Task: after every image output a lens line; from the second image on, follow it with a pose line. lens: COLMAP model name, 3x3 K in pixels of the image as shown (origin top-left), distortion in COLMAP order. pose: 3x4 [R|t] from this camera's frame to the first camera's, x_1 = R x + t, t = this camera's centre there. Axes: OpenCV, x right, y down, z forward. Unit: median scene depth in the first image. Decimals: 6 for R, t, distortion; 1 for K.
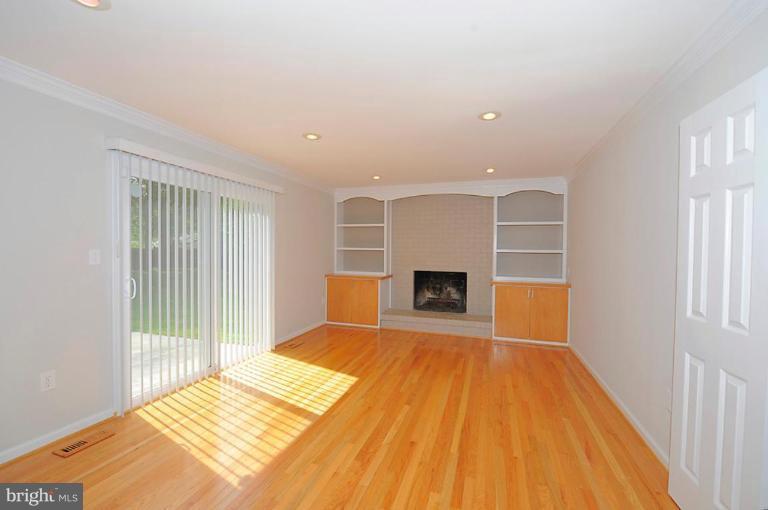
lens RADIAL K [[306.1, 0, 386.3], [0, 306.1, 255.5], [0, 0, 1]] dist [-0.023048, -0.000031]
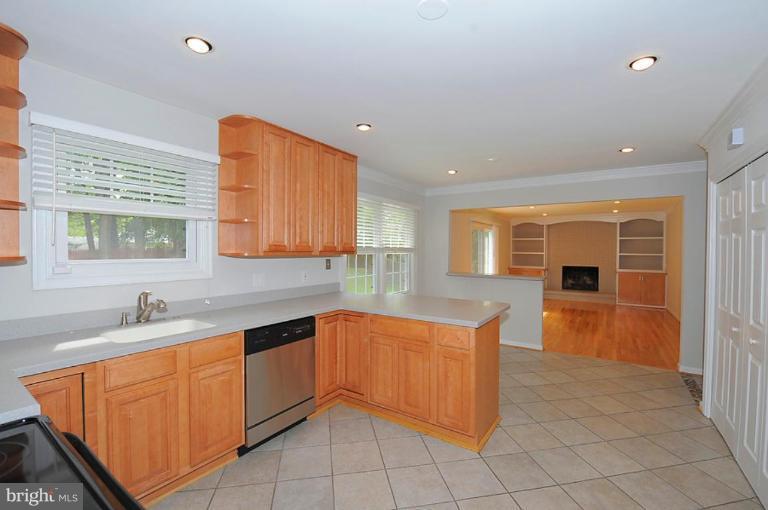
lens RADIAL K [[340.3, 0, 384.0], [0, 340.3, 255.0], [0, 0, 1]] dist [0.001517, -0.000131]
pose [[0.968549, -0.002418, -0.248812, -0.429709], [0.002276, 0.999997, -0.000860, -0.013343], [0.248814, 0.000267, 0.968551, -1.152296]]
